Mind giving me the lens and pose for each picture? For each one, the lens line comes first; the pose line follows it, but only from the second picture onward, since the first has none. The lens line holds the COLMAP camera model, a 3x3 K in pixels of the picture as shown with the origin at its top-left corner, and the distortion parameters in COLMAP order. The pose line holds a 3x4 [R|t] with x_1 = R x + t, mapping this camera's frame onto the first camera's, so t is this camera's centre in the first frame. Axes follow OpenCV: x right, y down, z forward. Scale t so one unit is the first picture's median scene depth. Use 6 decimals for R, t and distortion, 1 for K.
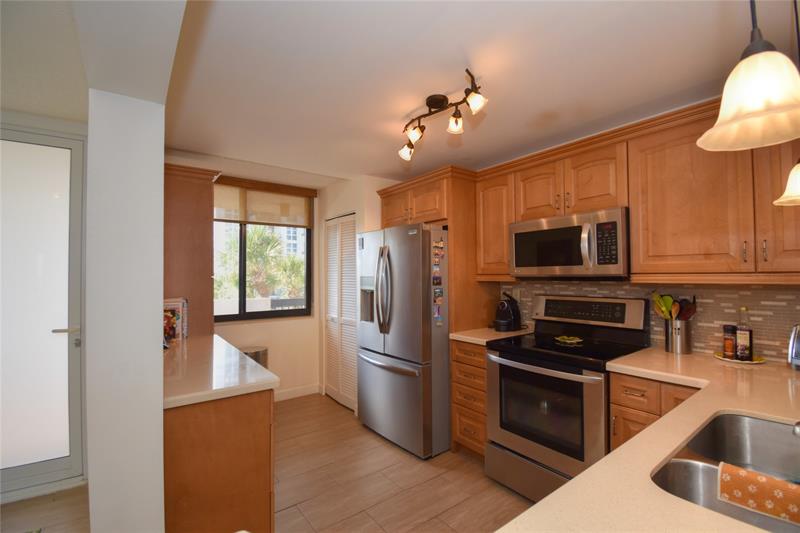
lens RADIAL K [[357.3, 0, 407.8], [0, 357.3, 267.5], [0, 0, 1]] dist [-0.008110, -0.009394]
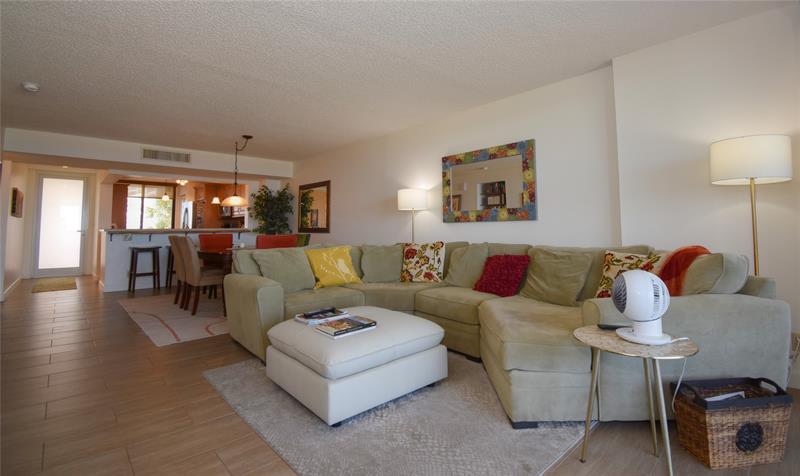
lens RADIAL K [[364.9, 0, 418.2], [0, 364.9, 207.1], [0, 0, 1]] dist [-0.008846, -0.009847]
pose [[0.992077, 0.008143, 0.125369, 1.667267], [-0.003020, 0.999155, -0.041001, 0.062881], [-0.125597, 0.040298, 0.991263, -2.586986]]
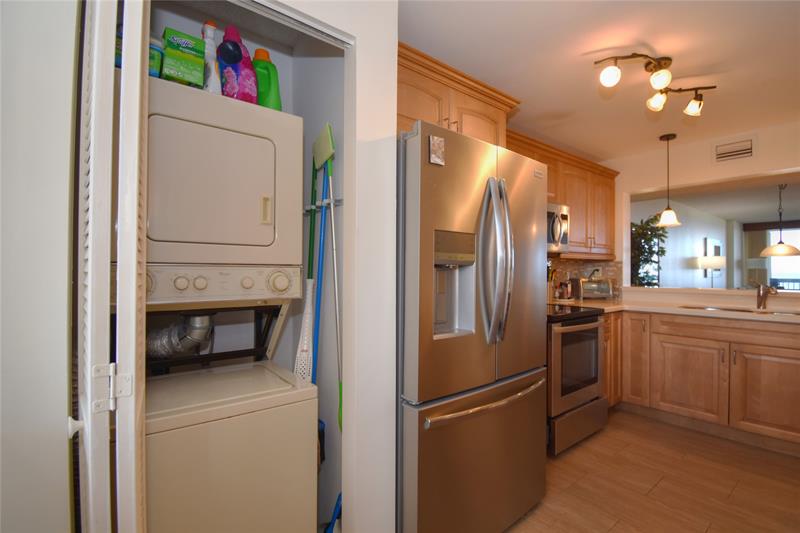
lens RADIAL K [[357.3, 0, 393.4], [0, 357.3, 264.6], [0, 0, 1]] dist [-0.008110, -0.009394]
pose [[0.008630, 0.023193, 0.999694, -0.779072], [-0.023953, 0.999449, -0.022980, 0.106926], [-0.999676, -0.023747, 0.009180, 1.494514]]
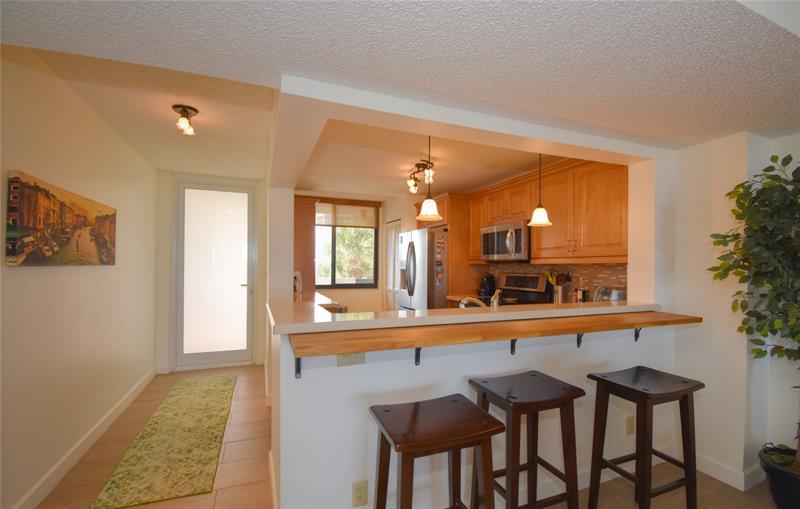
lens RADIAL K [[377.0, 0, 409.6], [0, 377.0, 265.3], [0, 0, 1]] dist [0.015421, 0.000830]
pose [[0.962667, 0.013230, -0.270363, 0.409853], [-0.008146, 0.999768, 0.019917, 0.013587], [0.270564, -0.016971, 0.962552, -0.673208]]
